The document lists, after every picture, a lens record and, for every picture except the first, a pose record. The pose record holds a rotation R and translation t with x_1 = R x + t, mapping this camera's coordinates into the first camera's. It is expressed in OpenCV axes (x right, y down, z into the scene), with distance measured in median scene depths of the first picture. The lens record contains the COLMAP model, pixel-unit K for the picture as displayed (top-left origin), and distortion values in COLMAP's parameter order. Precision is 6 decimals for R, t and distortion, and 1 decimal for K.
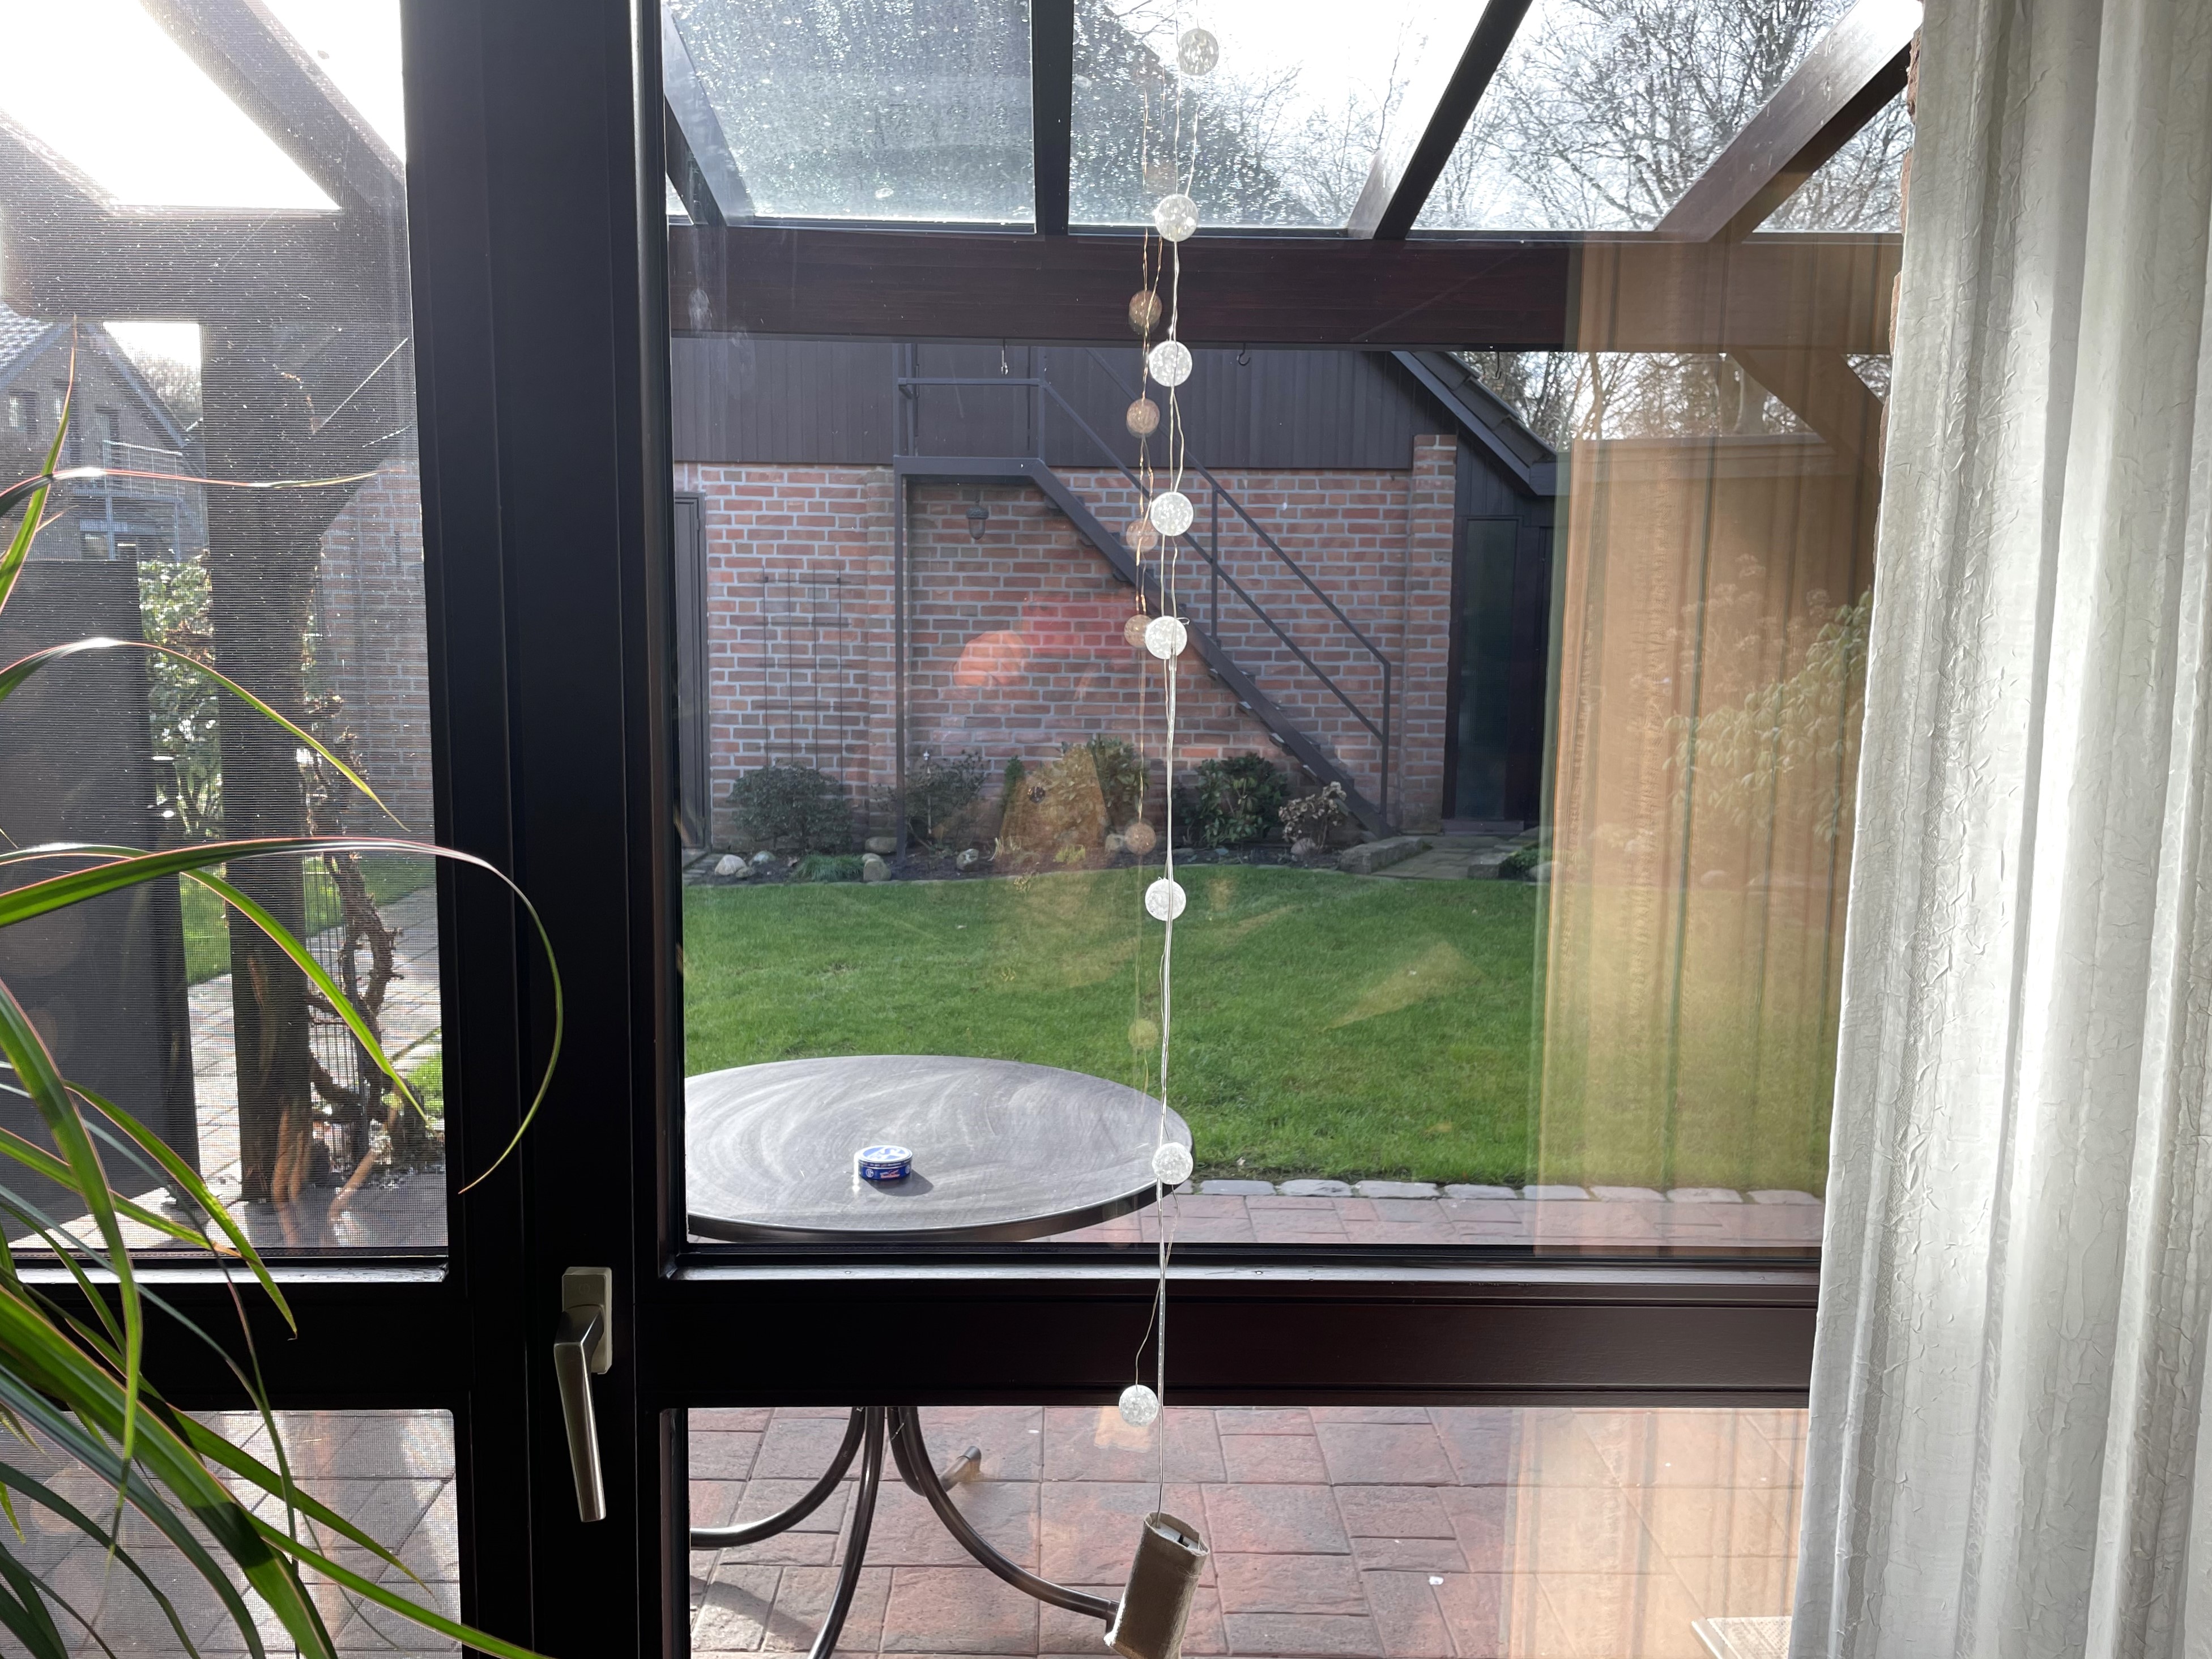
lens RADIAL K [[1686.8, 0, 1113.6], [0, 1686.8, 846.5], [0, 0, 1]] dist [0.042000, -0.028339]
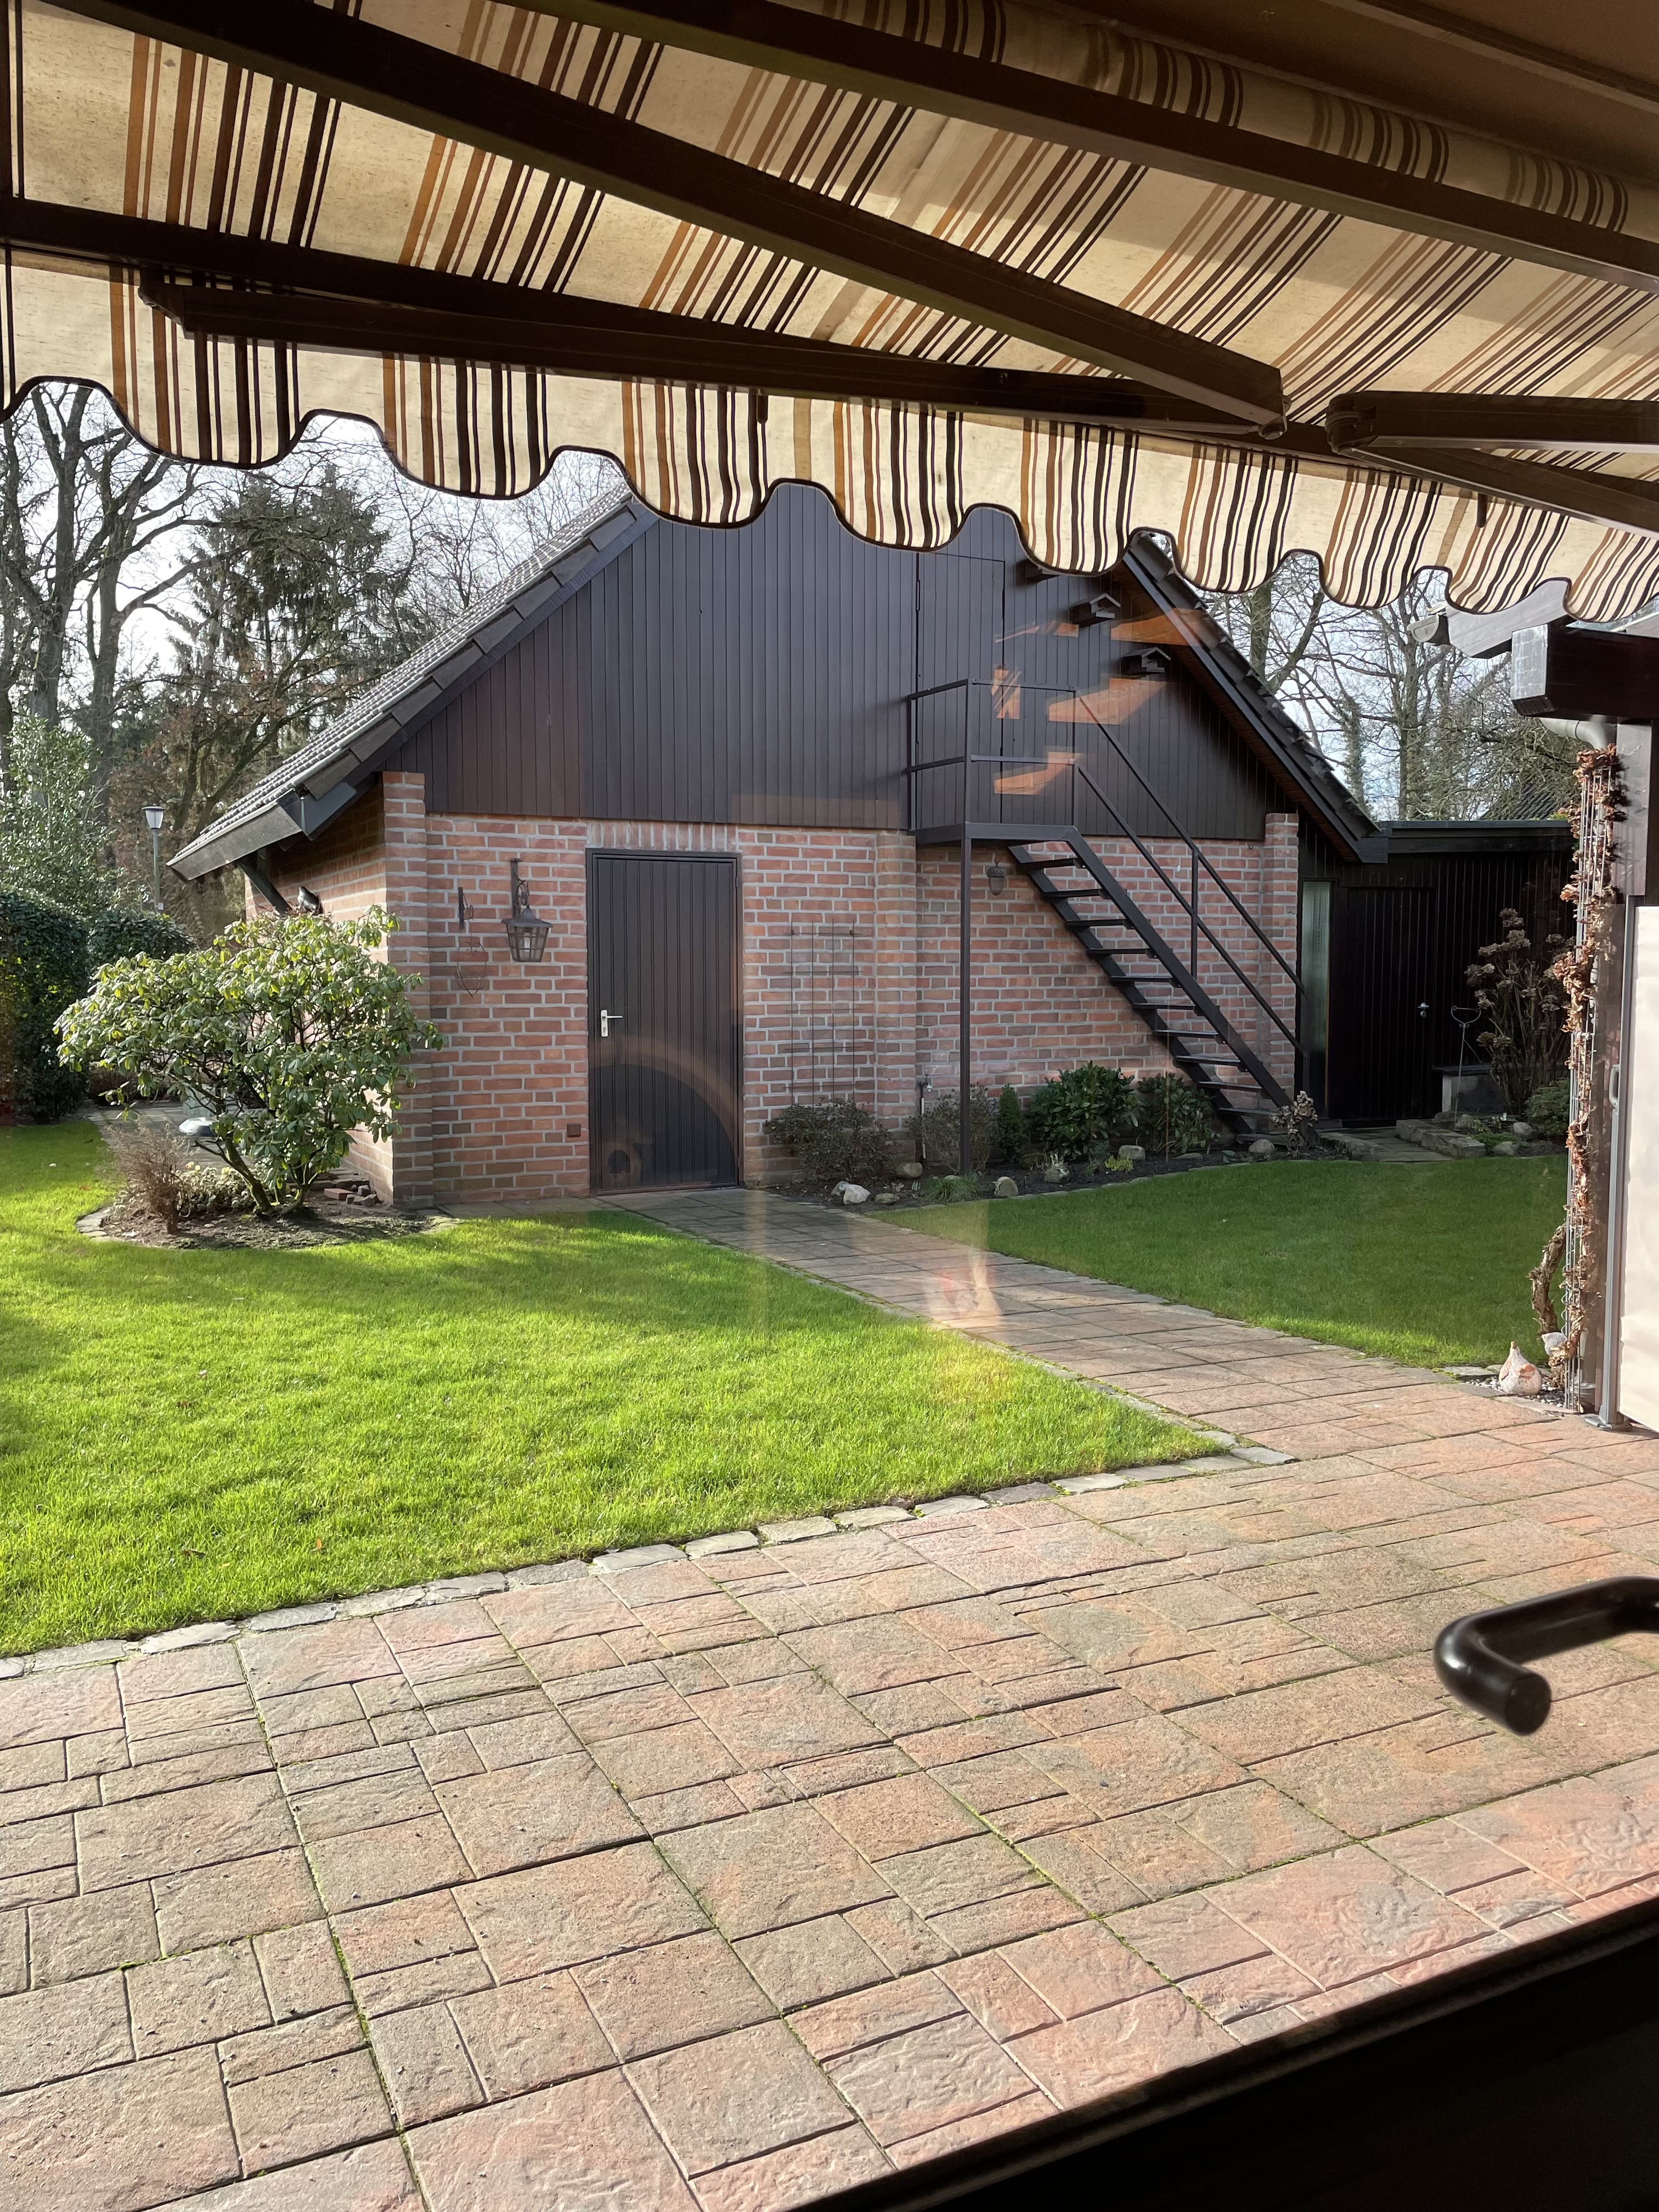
lens RADIAL K [[1686.9, 0, 820.6], [0, 1686.9, 1100.4], [0, 0, 1]] dist [0.042000, -0.028339]
pose [[0.906658, -0.049329, 0.418972, -0.644479], [0.070784, 0.996849, -0.035809, -0.010843], [-0.415885, 0.062123, 0.907293, 0.019358]]
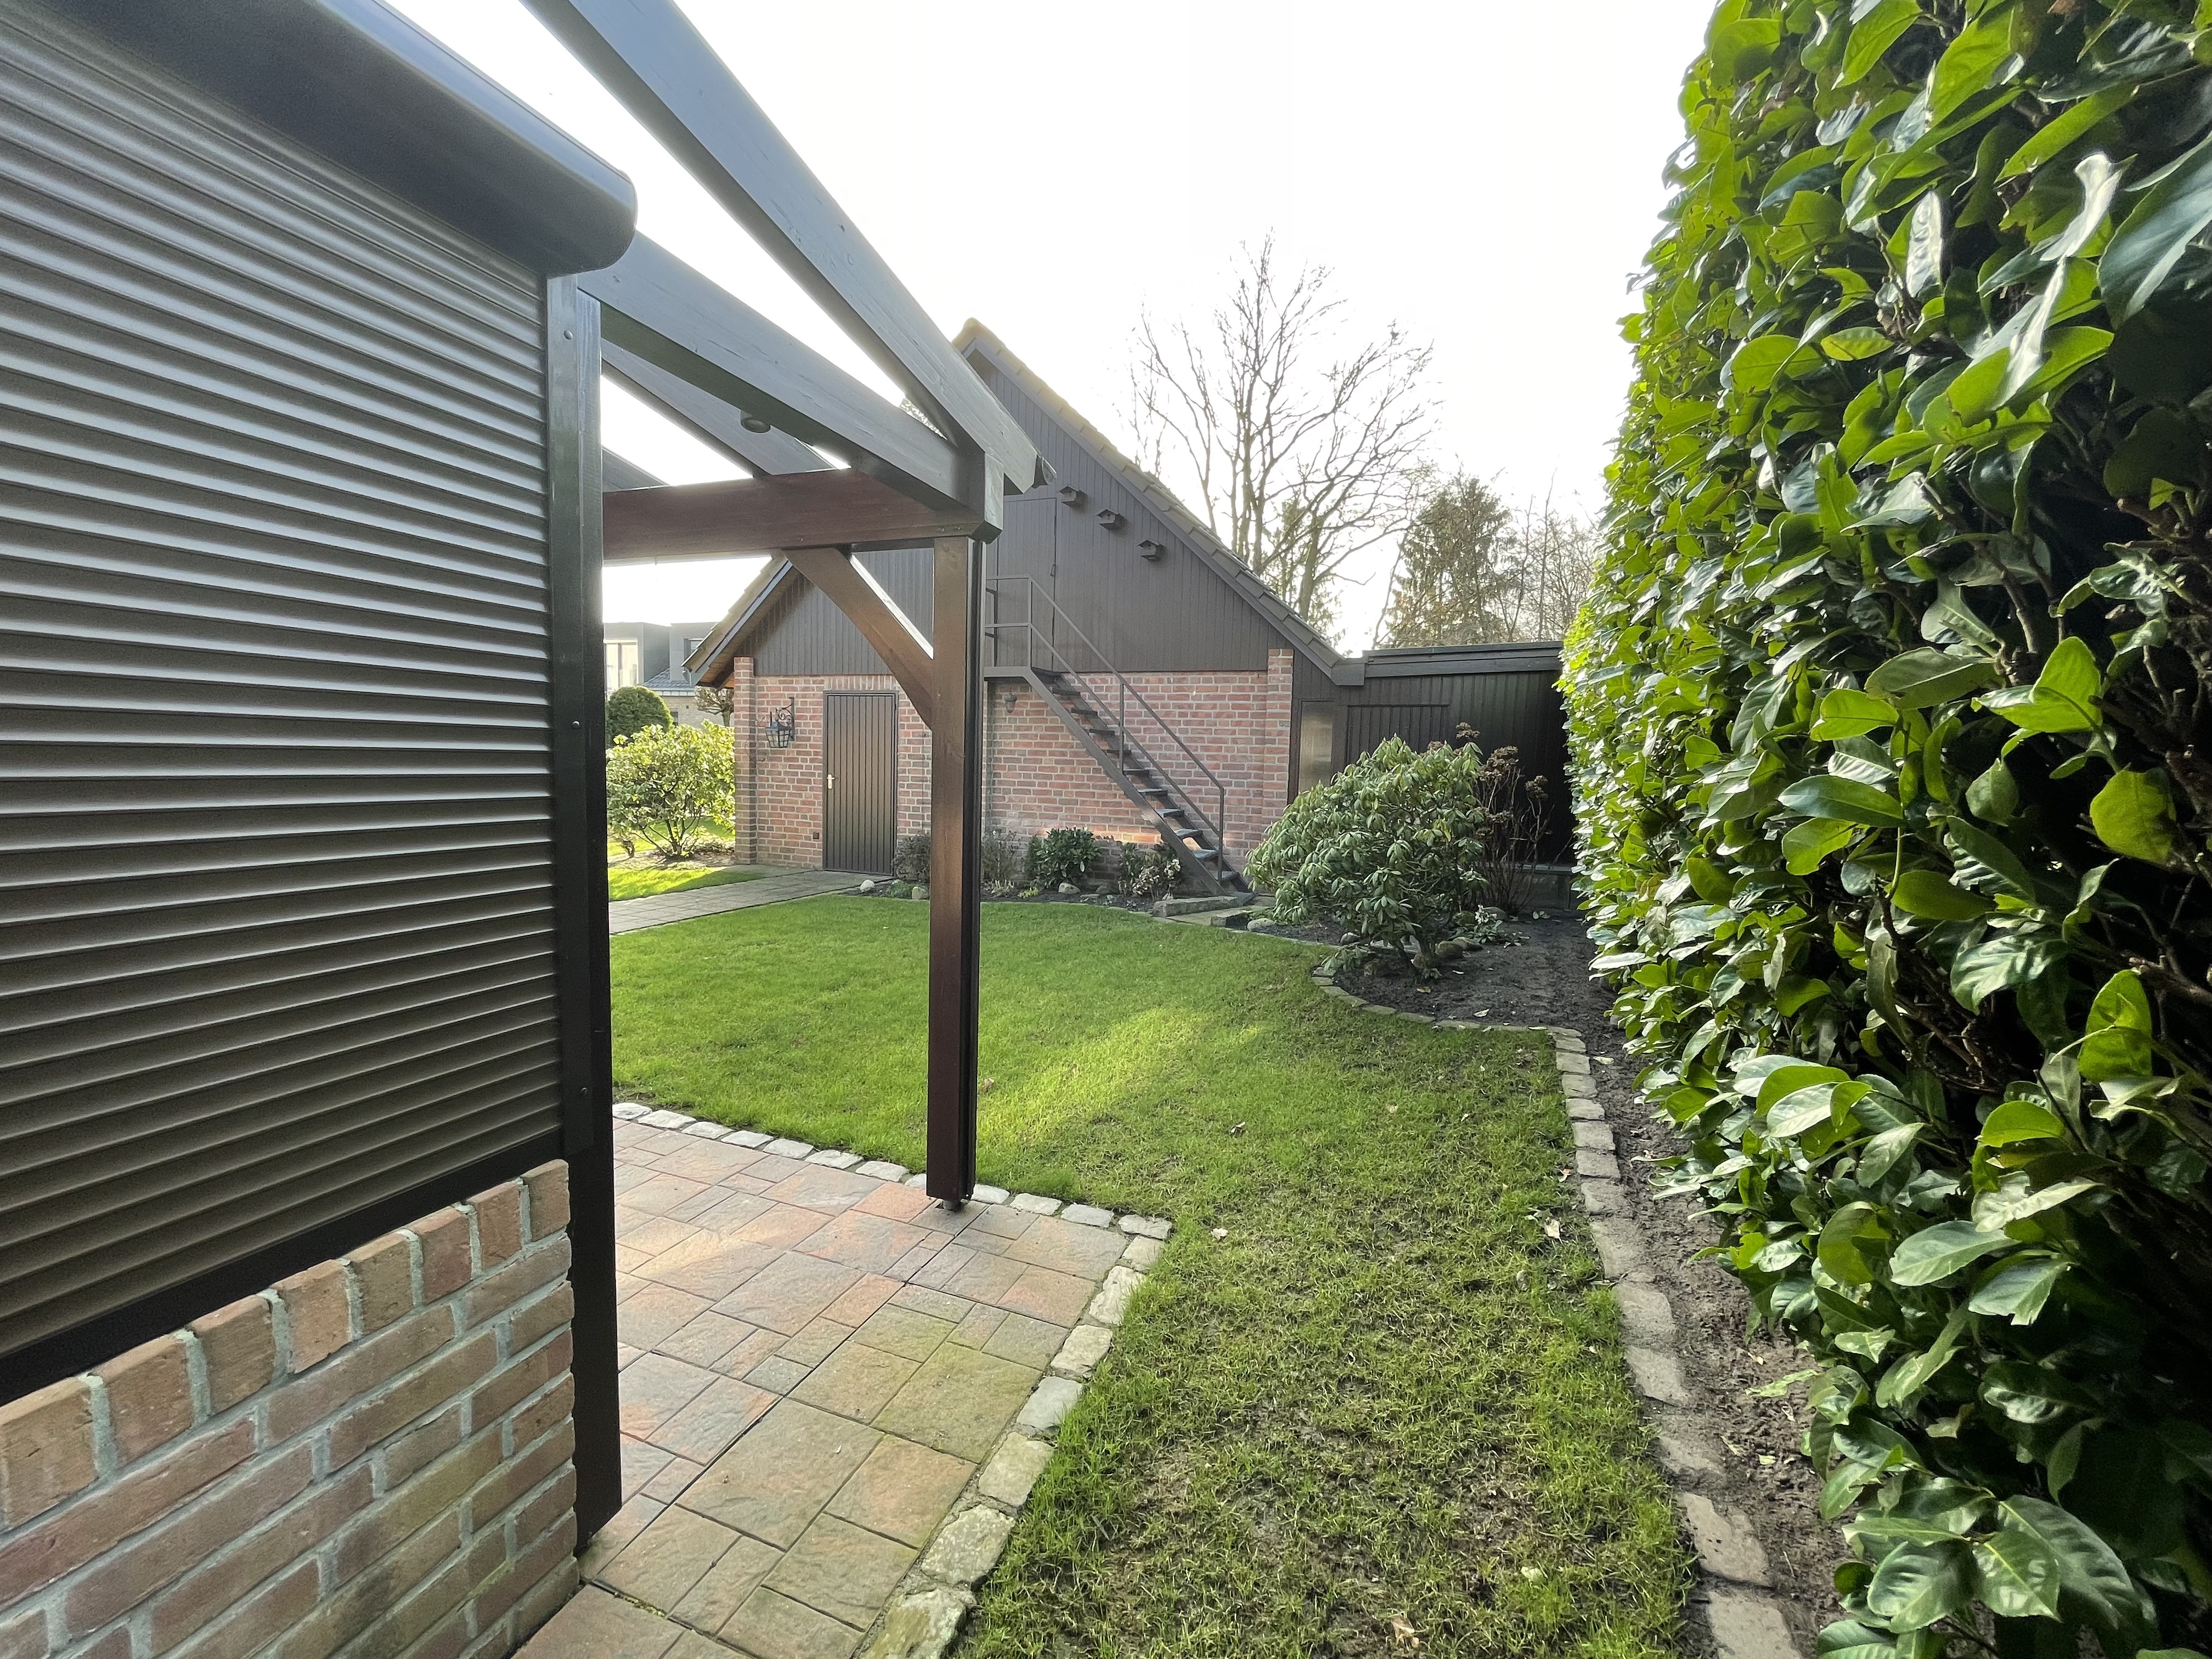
lens RADIAL K [[899.4, 0, 1100.5], [0, 899.4, 827.9], [0, 0, 1]] dist [-0.000975, -0.000134]
pose [[0.928288, 0.043525, -0.369307, 0.348907], [-0.064842, 0.996858, -0.045501, -0.022386], [0.366166, 0.066185, 0.928193, 0.149310]]
